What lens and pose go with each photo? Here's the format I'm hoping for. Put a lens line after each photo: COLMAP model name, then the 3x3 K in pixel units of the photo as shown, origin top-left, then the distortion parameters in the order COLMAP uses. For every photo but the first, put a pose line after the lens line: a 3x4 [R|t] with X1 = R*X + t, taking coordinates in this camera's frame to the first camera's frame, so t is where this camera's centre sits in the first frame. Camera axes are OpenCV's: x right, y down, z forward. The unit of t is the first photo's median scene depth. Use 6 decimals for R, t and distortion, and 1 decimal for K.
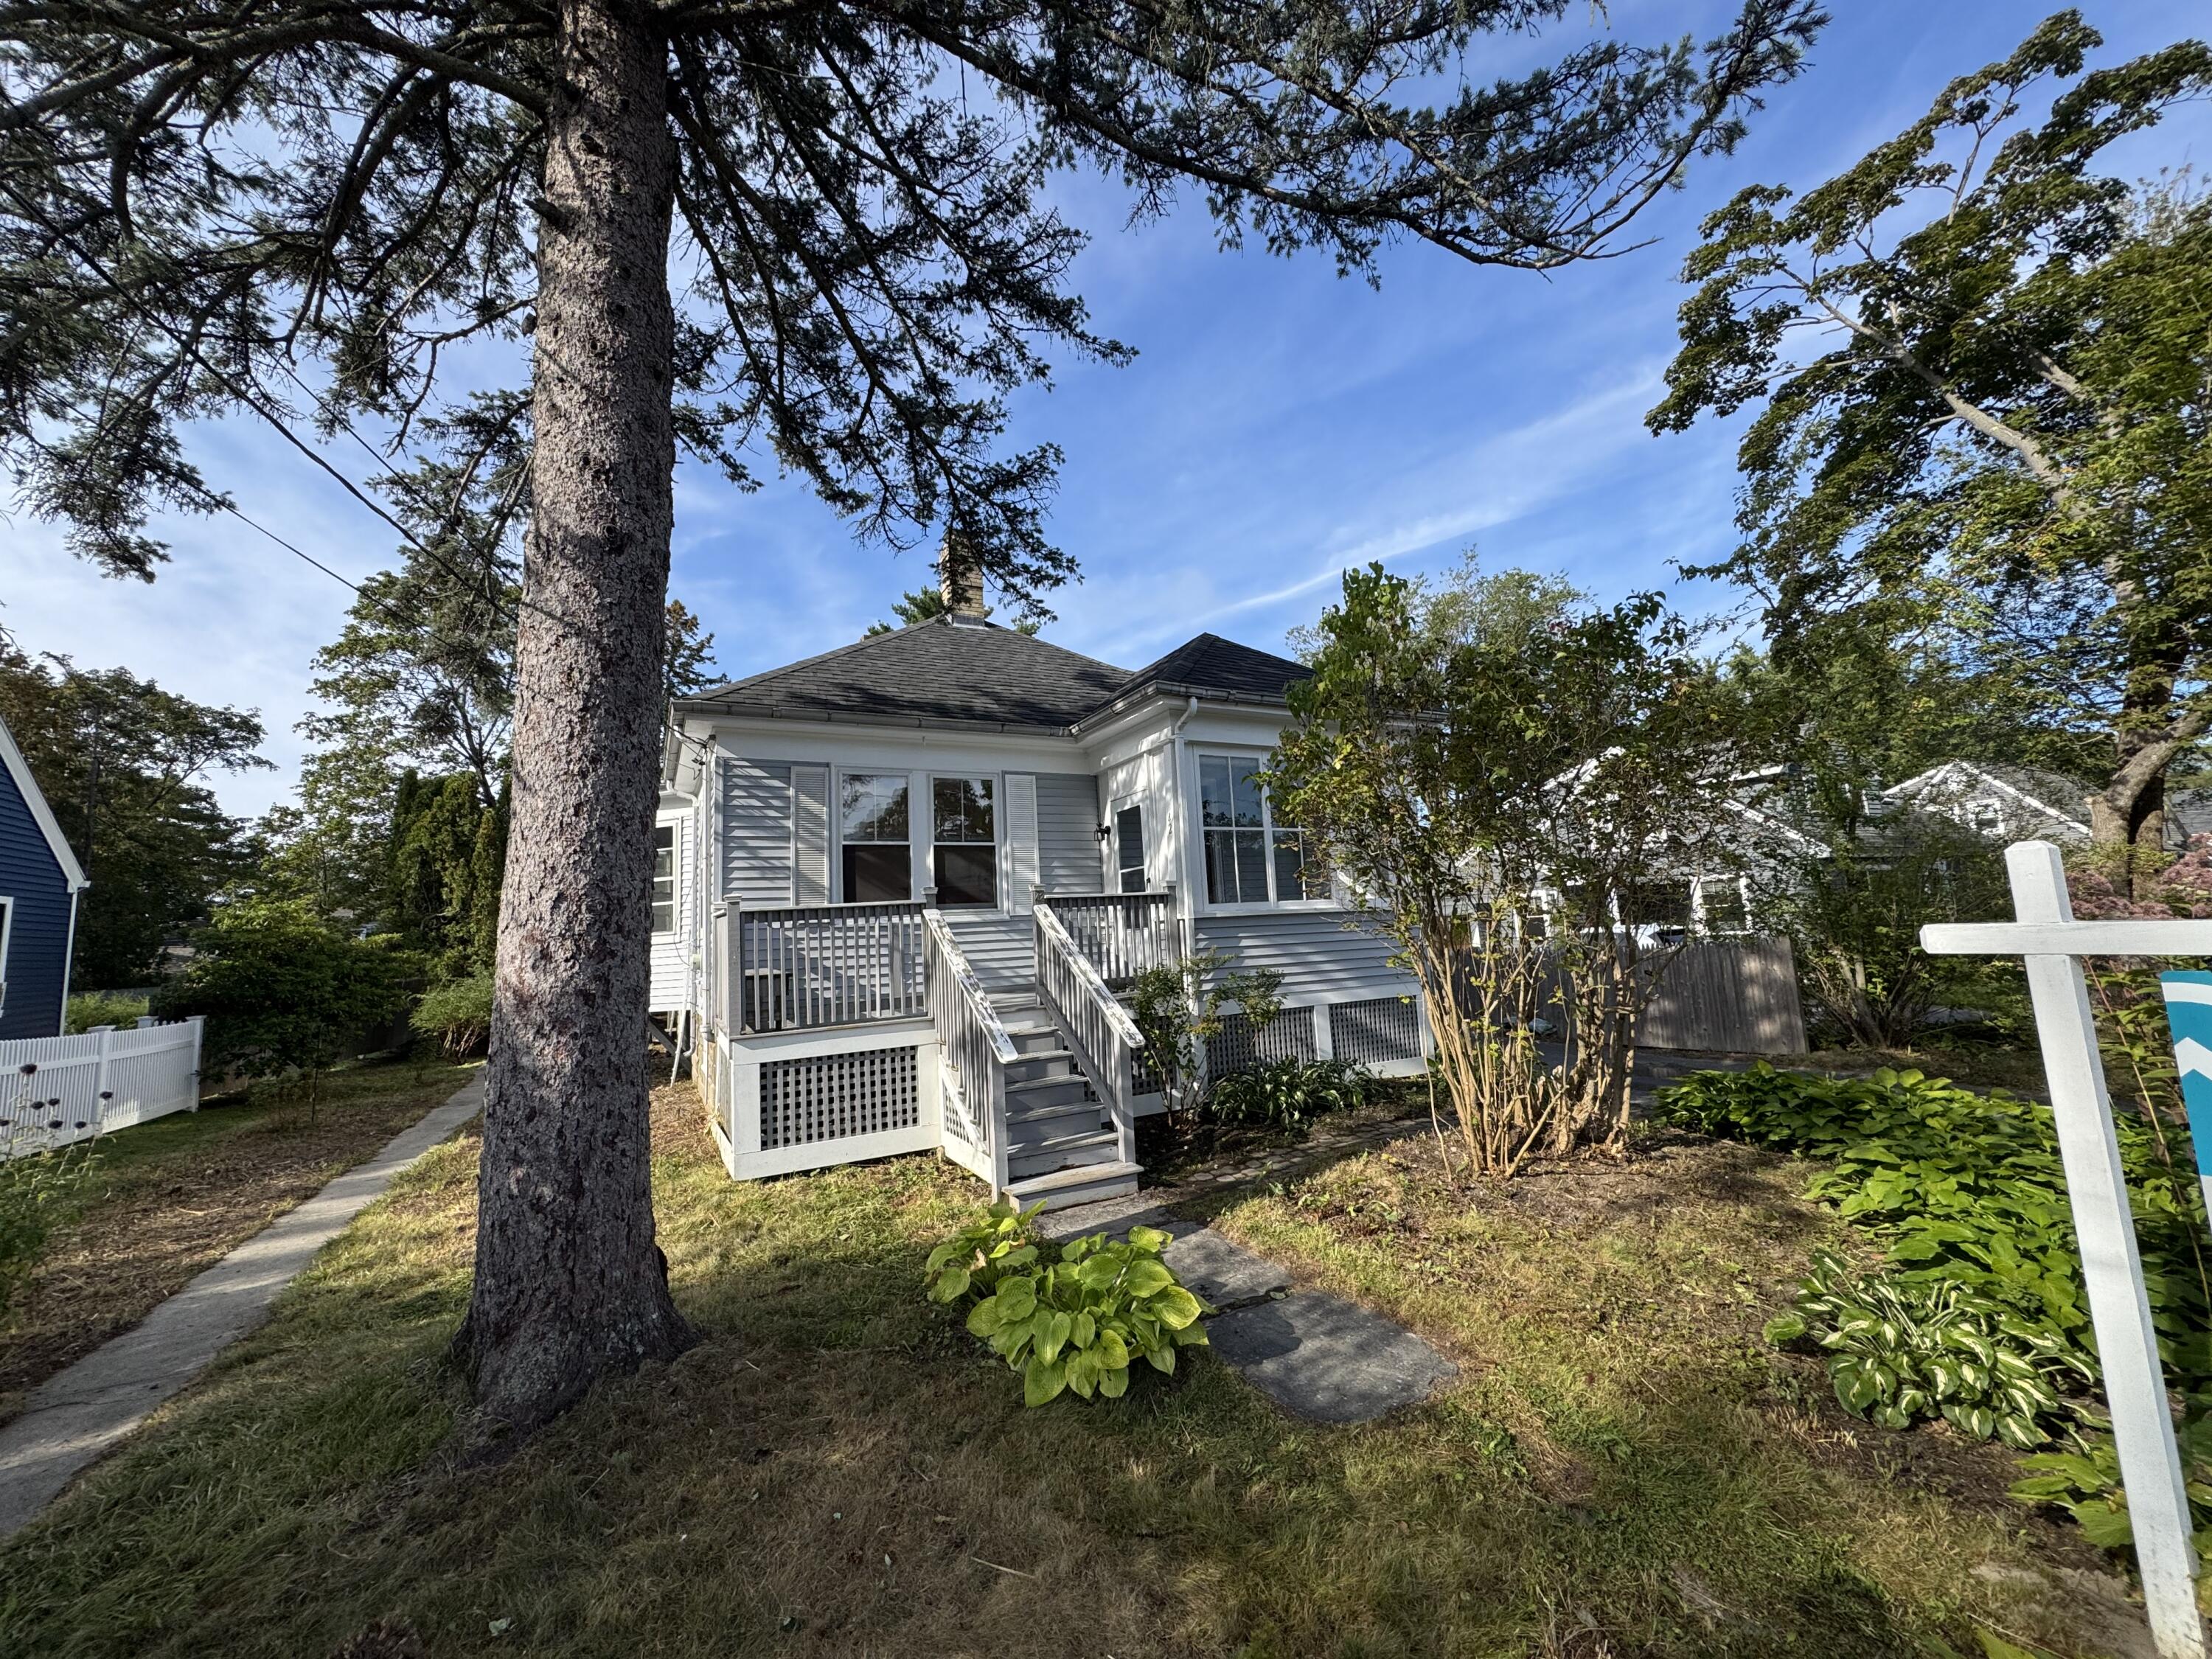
lens RADIAL K [[878.4, 0, 1103.4], [0, 878.4, 825.9], [0, 0, 1]] dist [-0.002508, 0.000642]
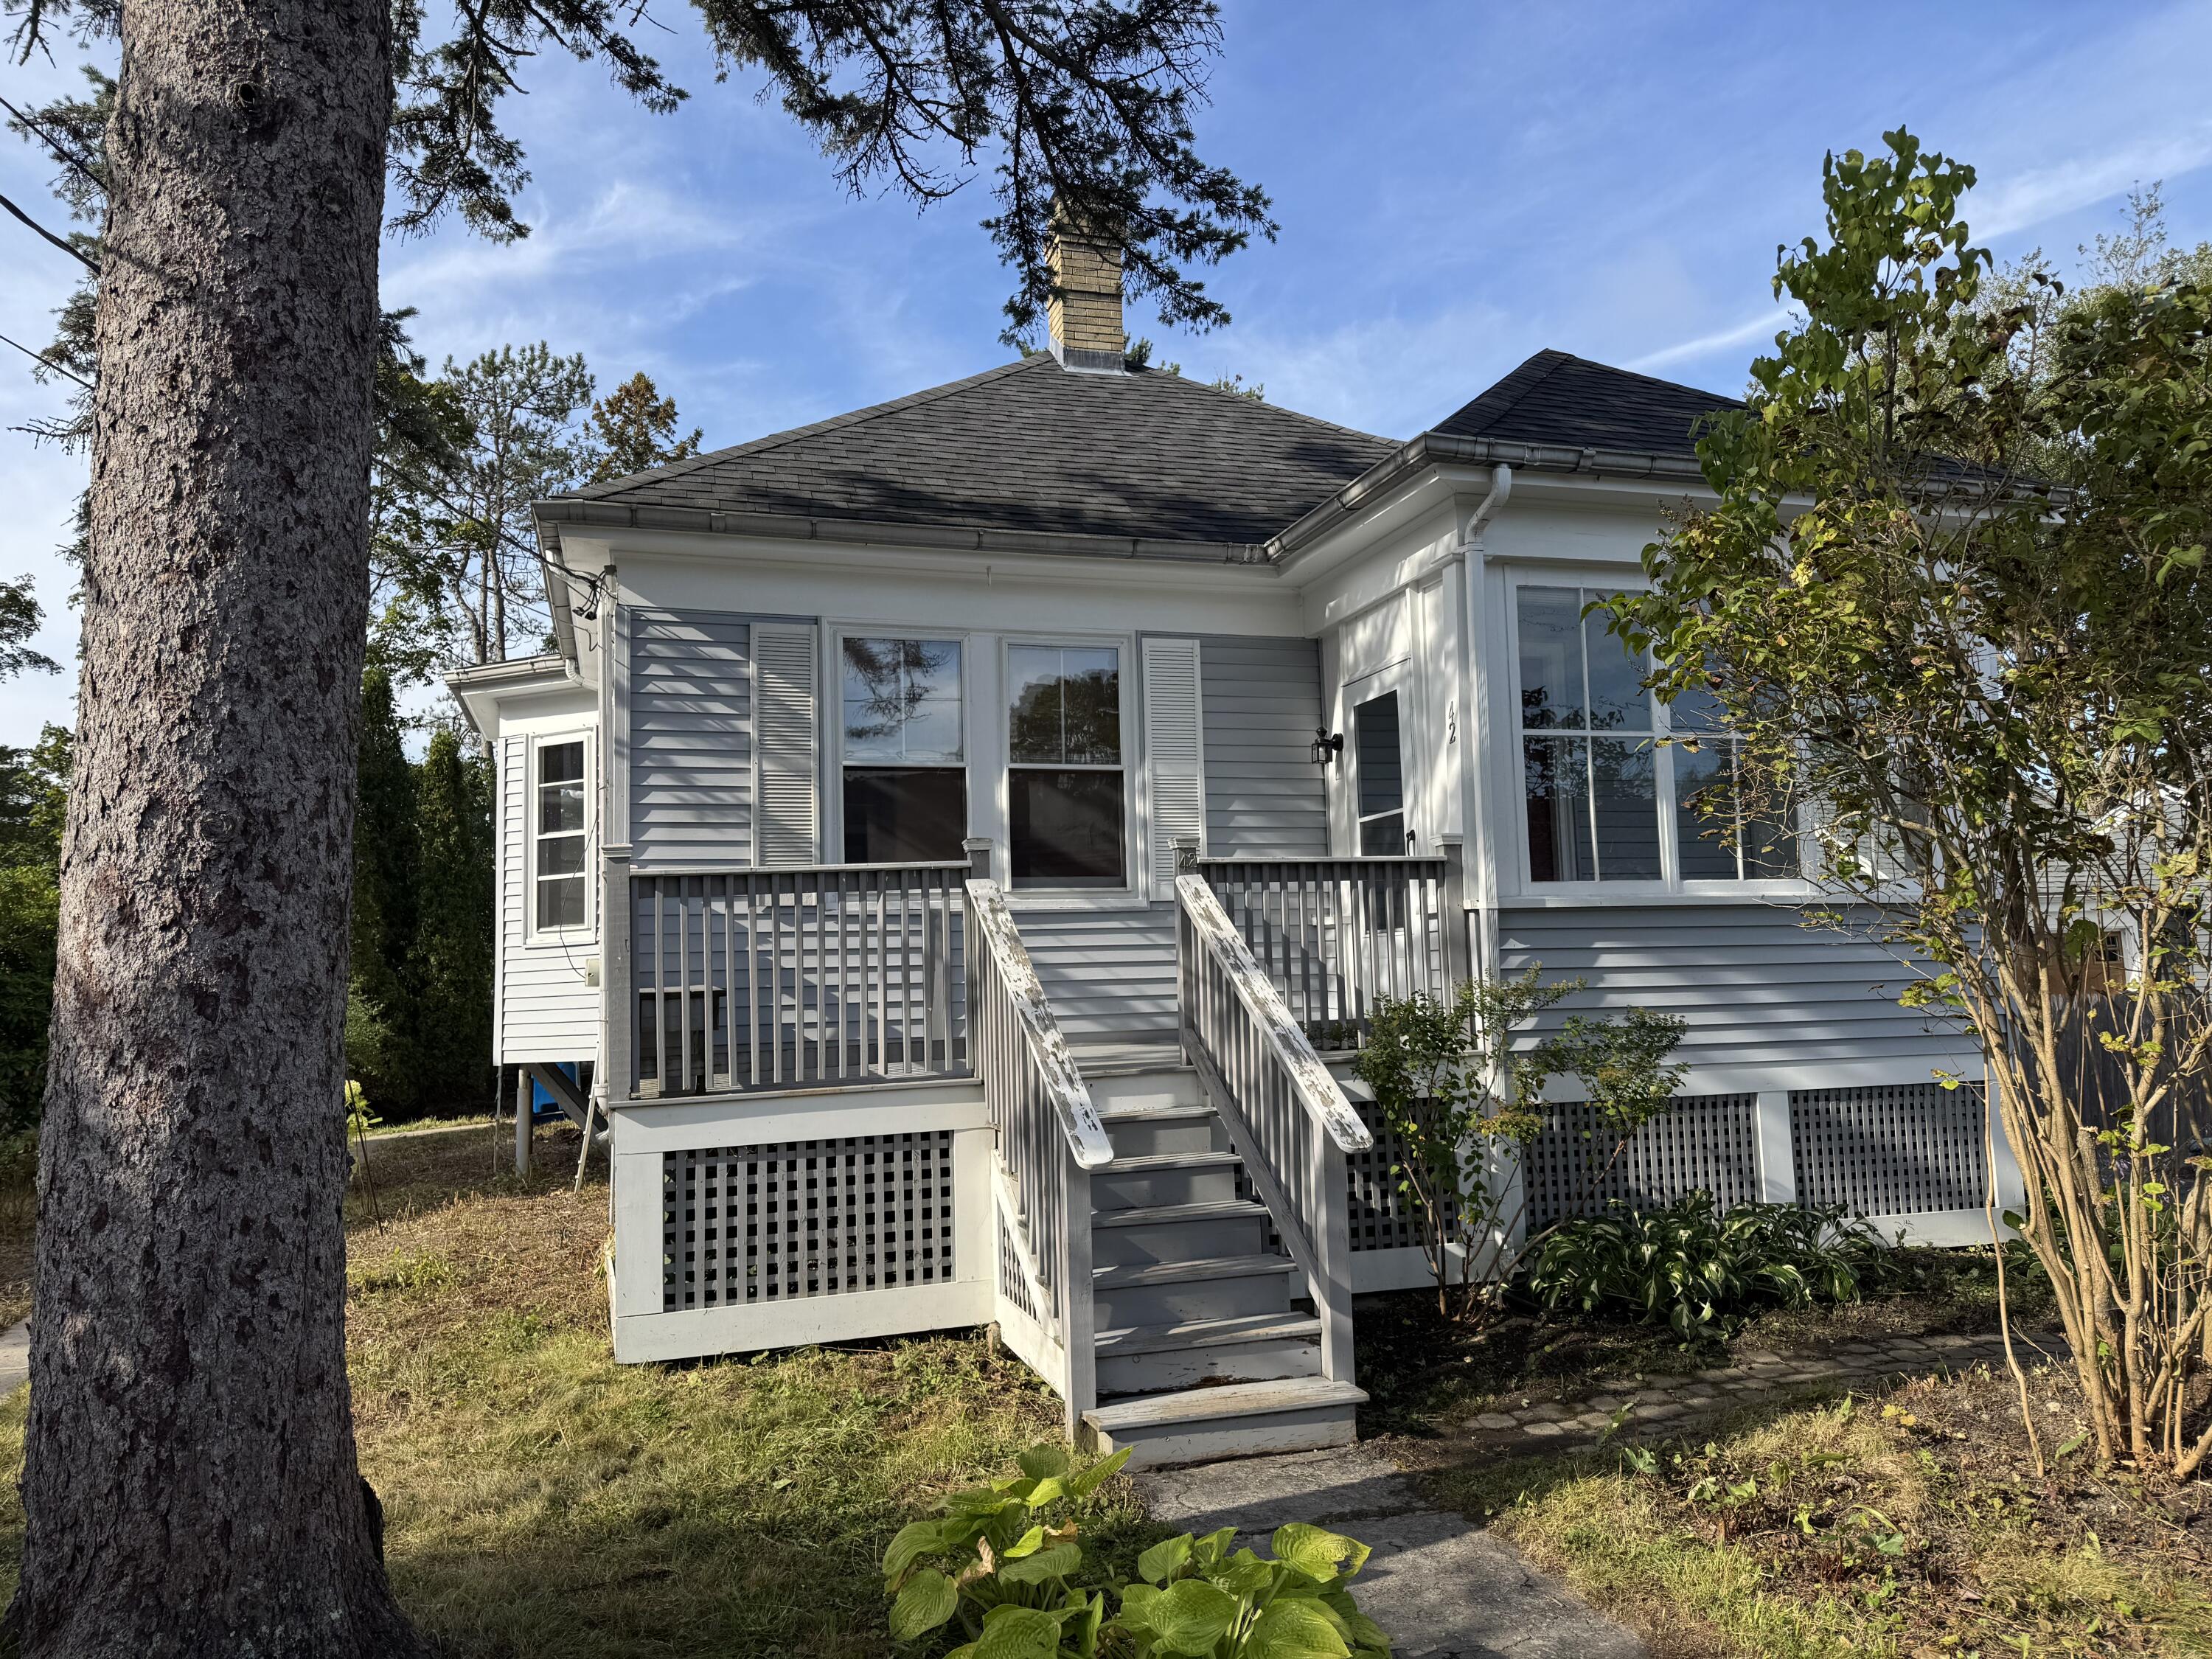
lens RADIAL K [[1537.6, 0, 1109.7], [0, 1537.6, 835.8], [0, 0, 1]] dist [0.060069, -0.070383]
pose [[0.982570, 0.007330, -0.185750, 0.057001], [0.000220, 0.999176, 0.040591, 0.032943], [0.185894, -0.039924, 0.981758, 0.108524]]
